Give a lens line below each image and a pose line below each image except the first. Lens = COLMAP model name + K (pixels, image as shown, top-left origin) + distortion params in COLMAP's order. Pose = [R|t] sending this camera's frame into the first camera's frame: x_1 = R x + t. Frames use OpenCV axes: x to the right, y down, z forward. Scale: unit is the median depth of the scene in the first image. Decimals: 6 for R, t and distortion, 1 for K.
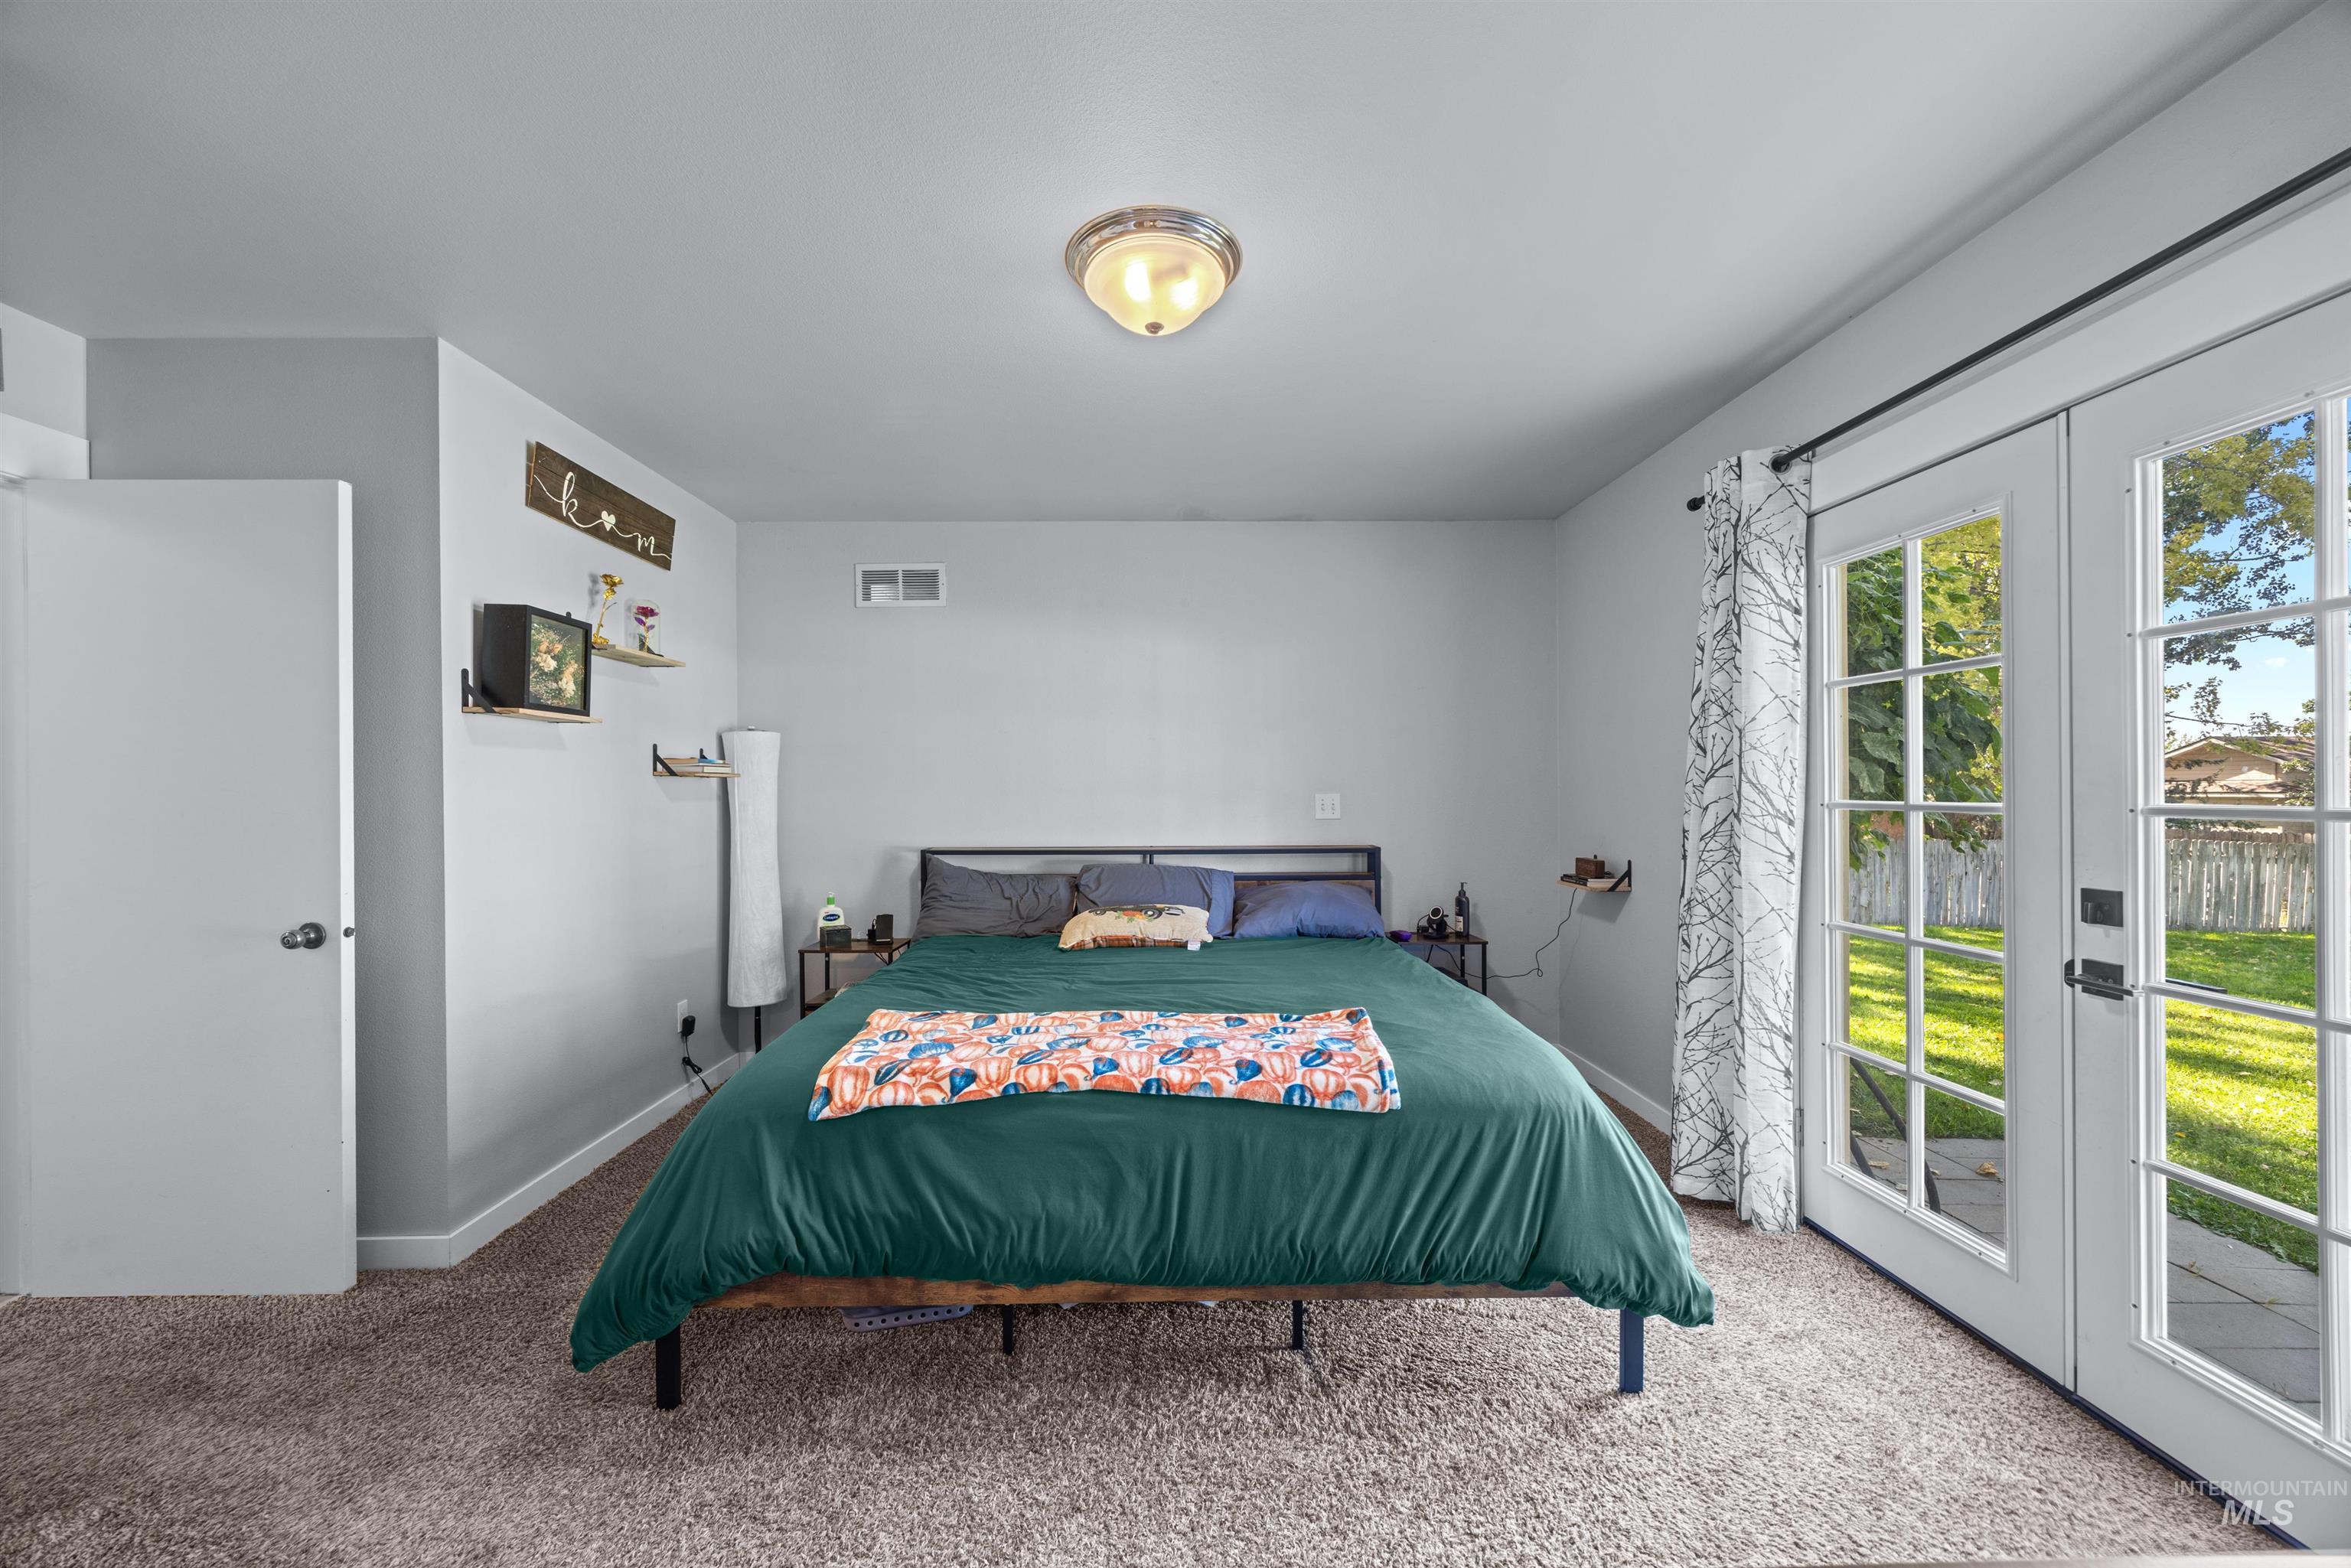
lens RADIAL K [[916.3, 0, 1168.0], [0, 916.3, 786.1], [0, 0, 1]] dist [-0.001079, -0.000265]
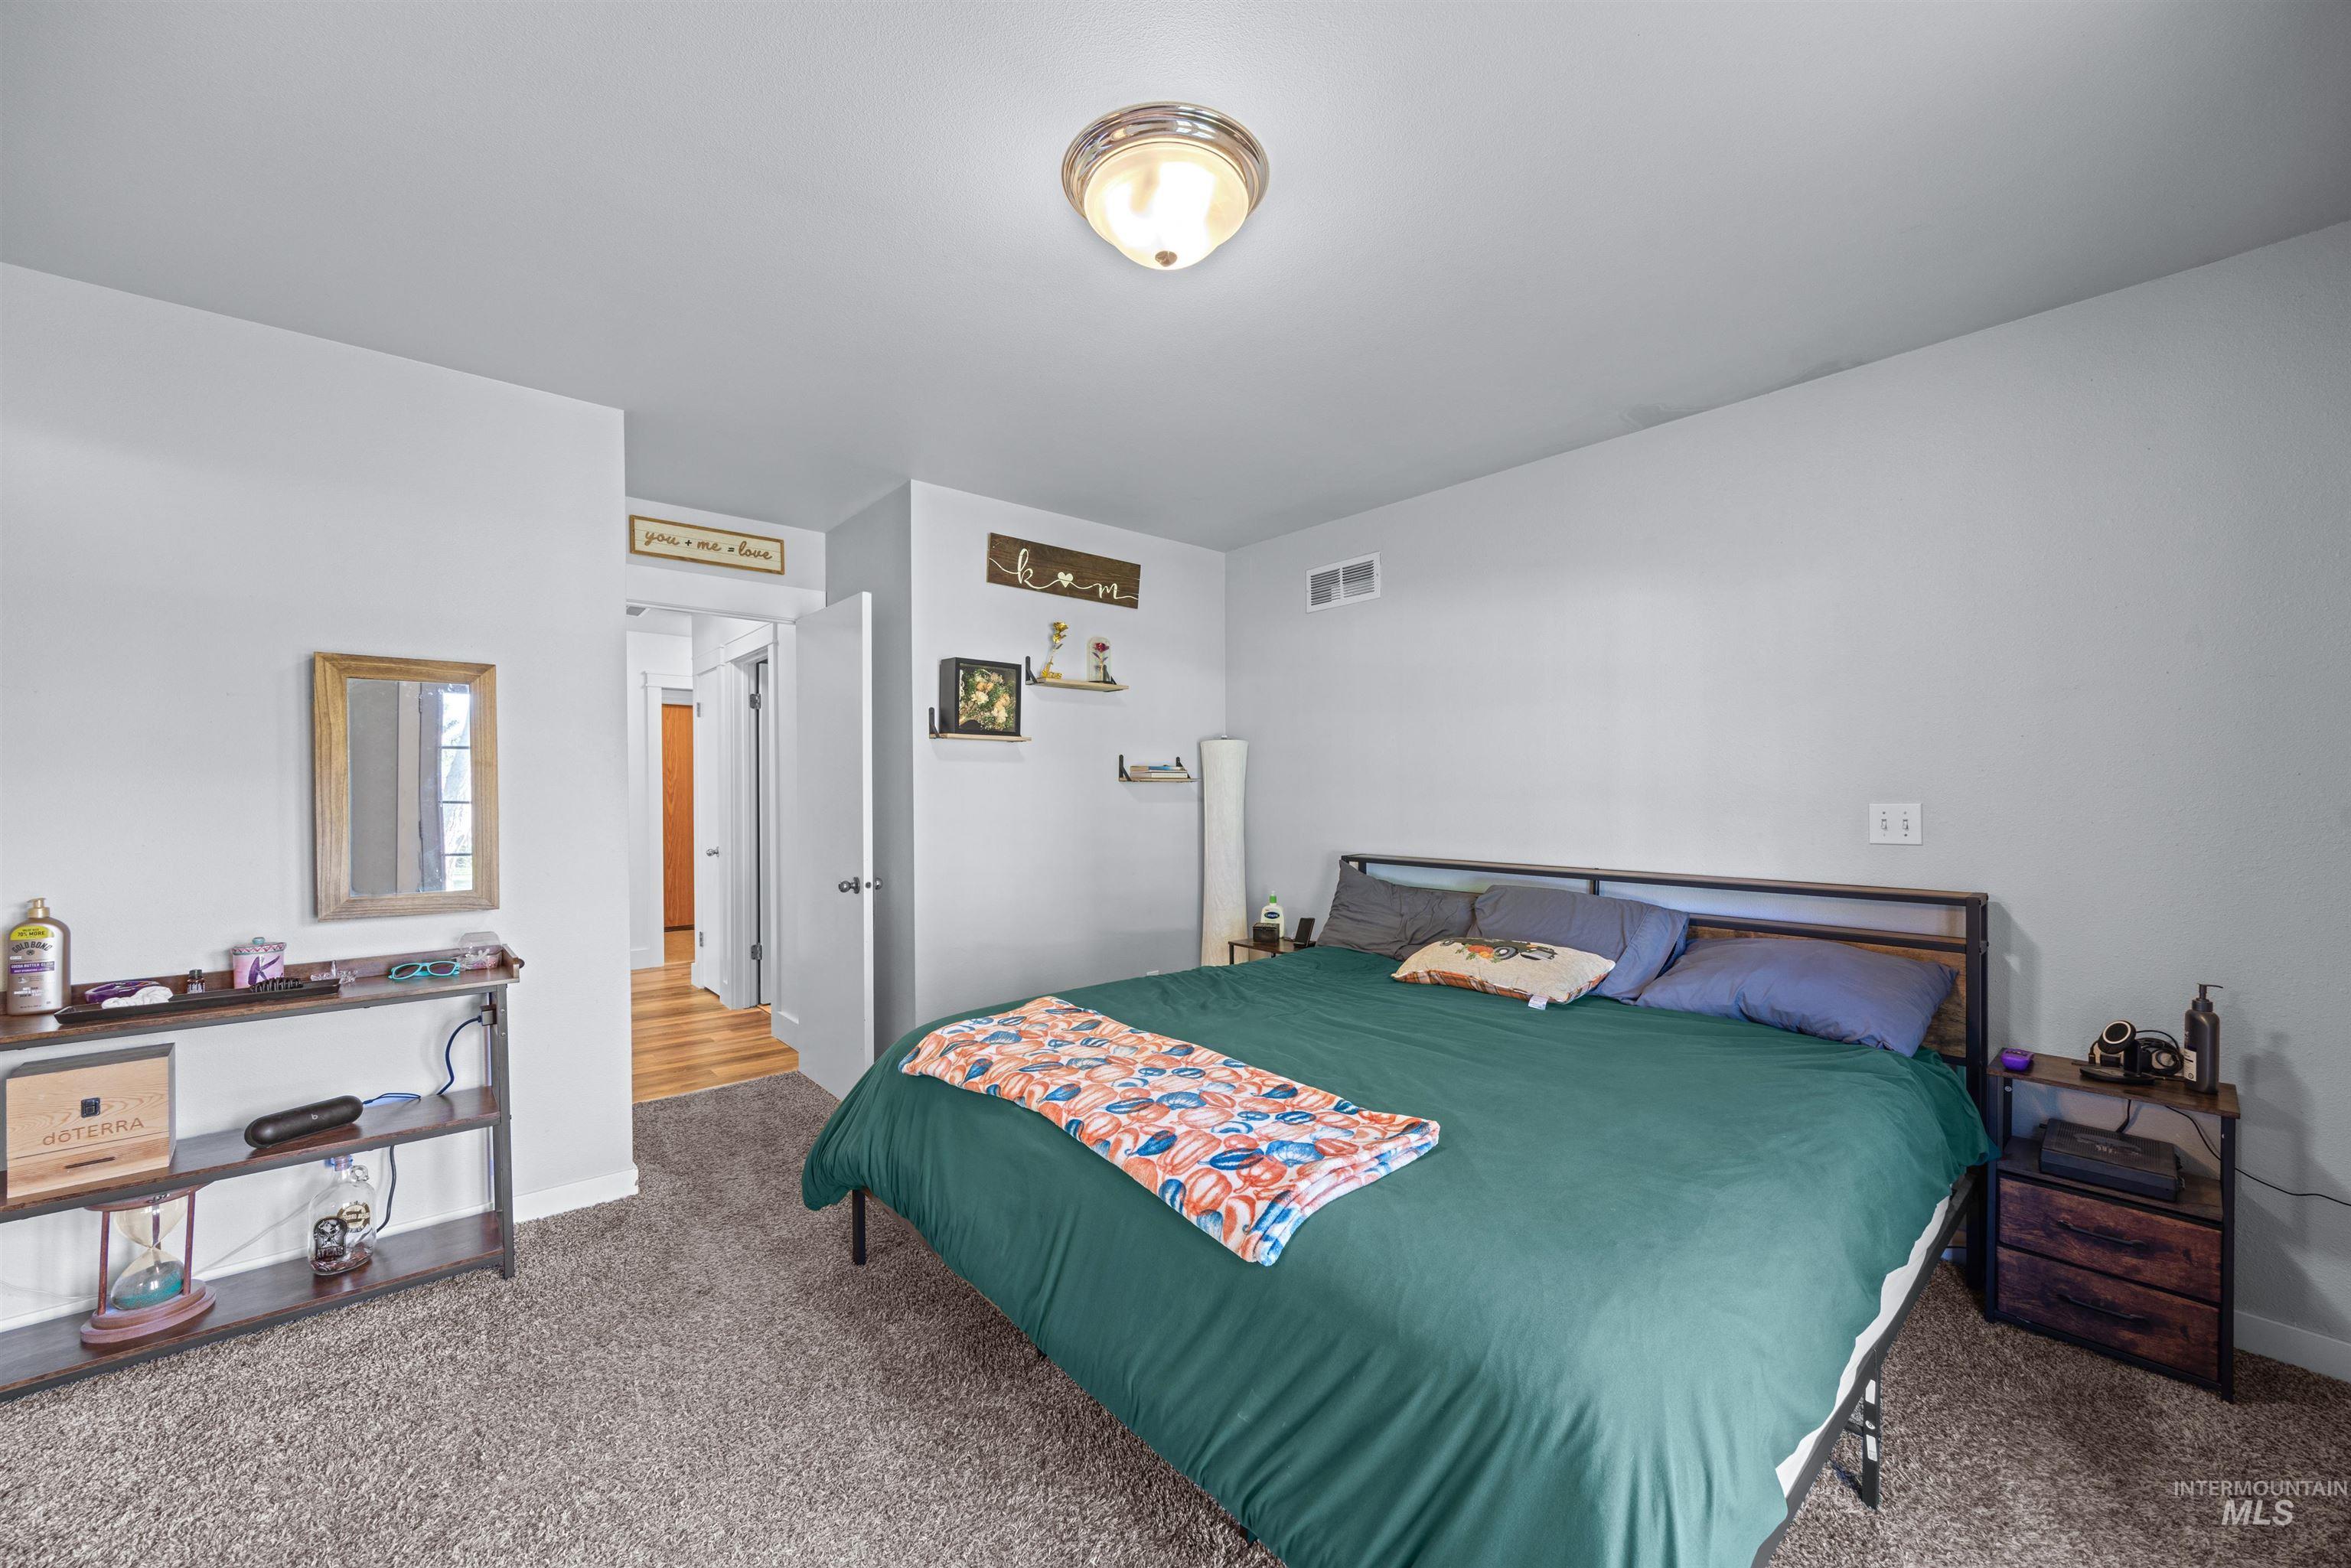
lens RADIAL K [[916.3, 0, 1190.0], [0, 916.3, 796.1], [0, 0, 1]] dist [-0.001079, -0.000265]
pose [[0.627868, 0.006784, -0.778290, 0.508042], [0.000304, 0.999960, 0.008961, -0.002609], [0.778319, -0.005863, 0.627841, 0.360282]]
